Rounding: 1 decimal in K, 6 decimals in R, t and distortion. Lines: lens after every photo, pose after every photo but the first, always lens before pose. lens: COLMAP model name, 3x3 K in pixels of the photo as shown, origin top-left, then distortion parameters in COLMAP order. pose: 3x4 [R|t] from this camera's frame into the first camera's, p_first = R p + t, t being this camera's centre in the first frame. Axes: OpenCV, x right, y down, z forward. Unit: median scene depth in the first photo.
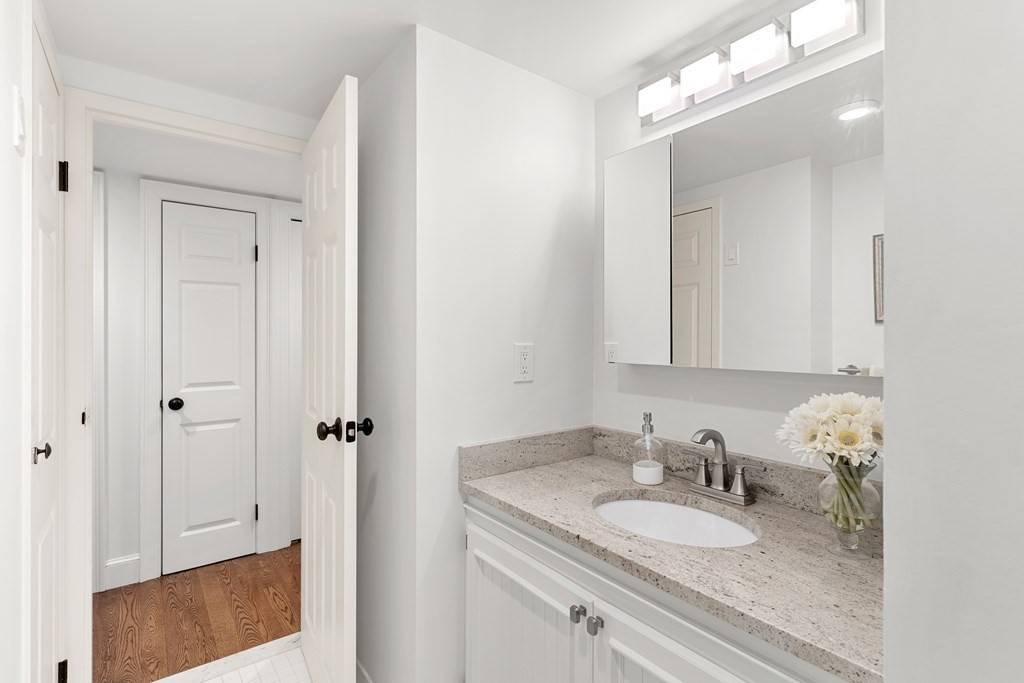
lens RADIAL K [[488.8, 0, 509.5], [0, 488.8, 337.5], [0, 0, 1]] dist [0.002561, 0.000631]
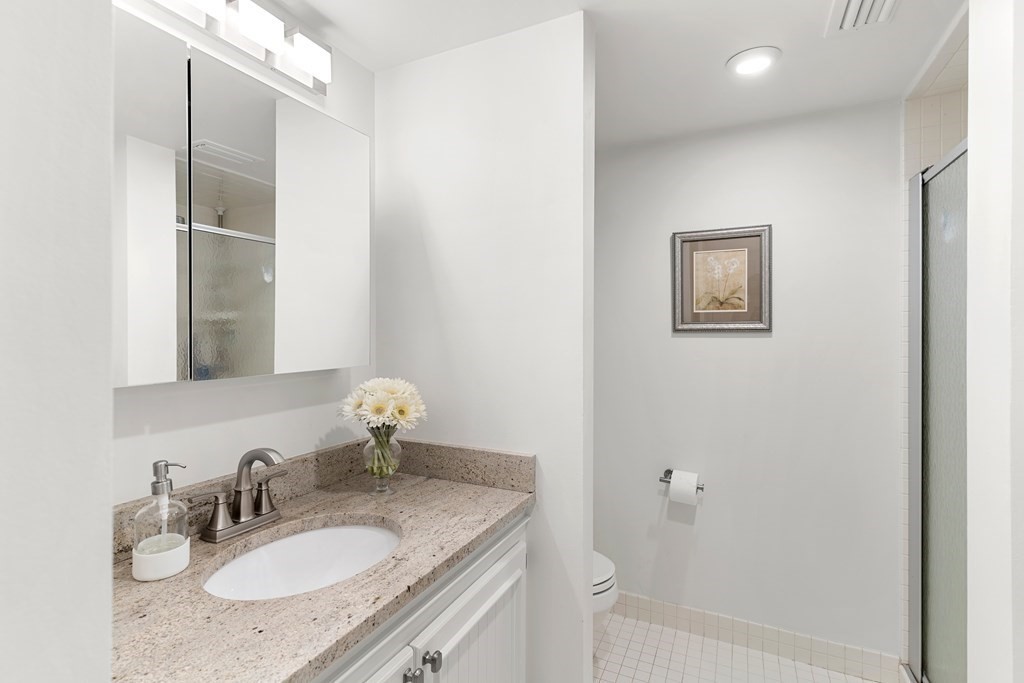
lens RADIAL K [[488.8, 0, 509.0], [0, 488.8, 335.4], [0, 0, 1]] dist [0.002561, 0.000631]
pose [[-0.452780, -0.009453, 0.891572, -0.615120], [0.001106, 0.999937, 0.011163, -0.017488], [-0.891622, 0.006041, -0.452741, 1.151344]]
